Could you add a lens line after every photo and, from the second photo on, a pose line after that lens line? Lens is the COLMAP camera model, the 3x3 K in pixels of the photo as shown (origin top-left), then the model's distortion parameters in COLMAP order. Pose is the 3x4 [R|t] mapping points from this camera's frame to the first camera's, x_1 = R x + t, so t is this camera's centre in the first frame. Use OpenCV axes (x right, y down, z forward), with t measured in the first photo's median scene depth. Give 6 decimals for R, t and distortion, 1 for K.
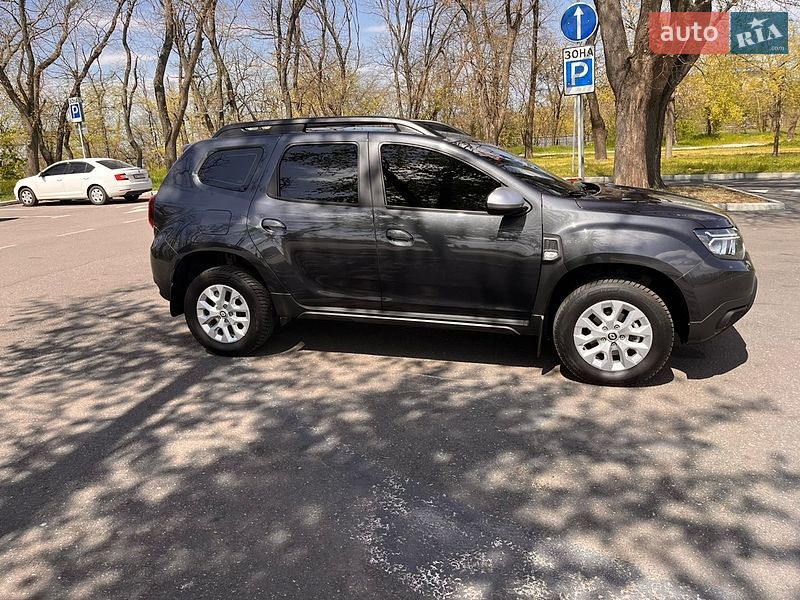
lens RADIAL K [[610.2, 0, 395.9], [0, 610.2, 291.6], [0, 0, 1]] dist [0.024055, -0.008362]
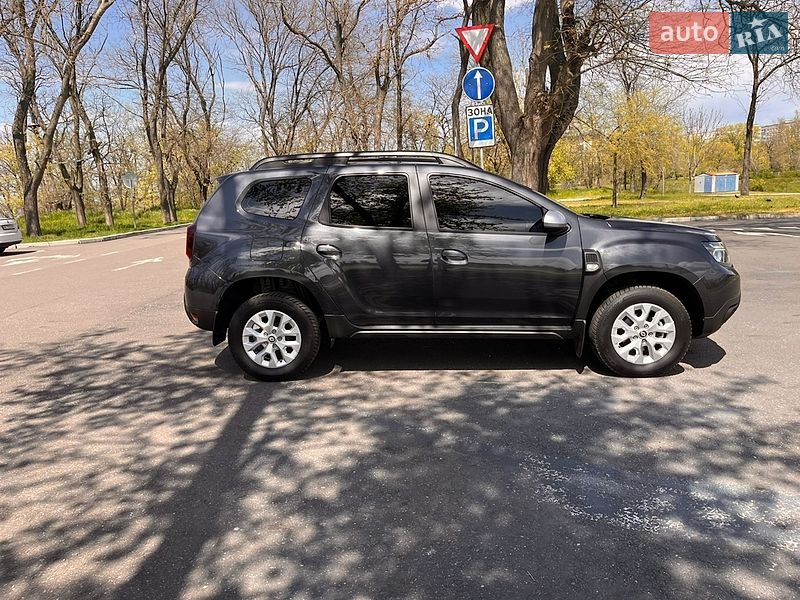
lens RADIAL K [[610.2, 0, 395.9], [0, 610.2, 291.6], [0, 0, 1]] dist [0.024055, -0.008362]
pose [[0.973276, -0.033164, 0.227230, -0.313555], [0.052603, 0.995403, -0.080032, 0.050585], [-0.223532, 0.089846, 0.970547, -0.040570]]
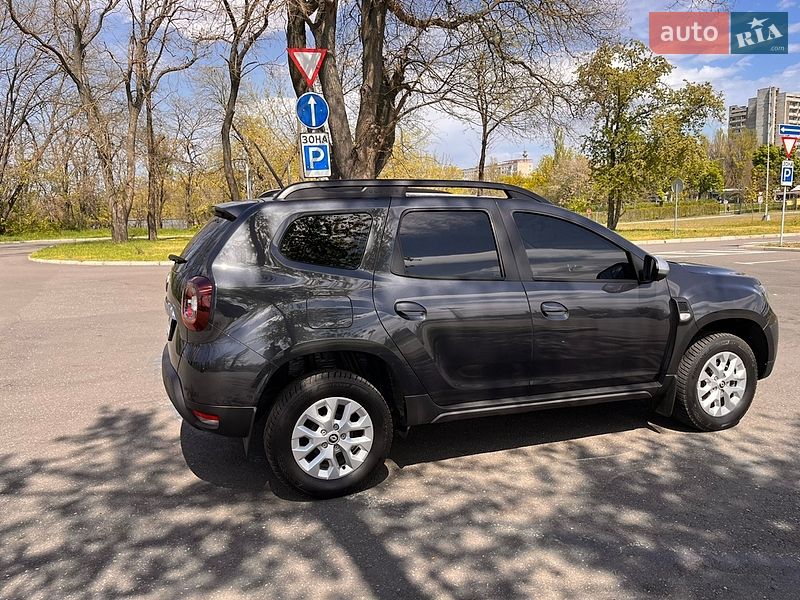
lens RADIAL K [[606.4, 0, 394.9], [0, 606.4, 298.2], [0, 0, 1]] dist [0.064893, -0.092596]
pose [[0.794196, -0.058389, 0.604850, -0.656020], [0.131503, 0.988300, -0.077264, -0.062009], [-0.593262, 0.140902, 0.792582, 0.370094]]
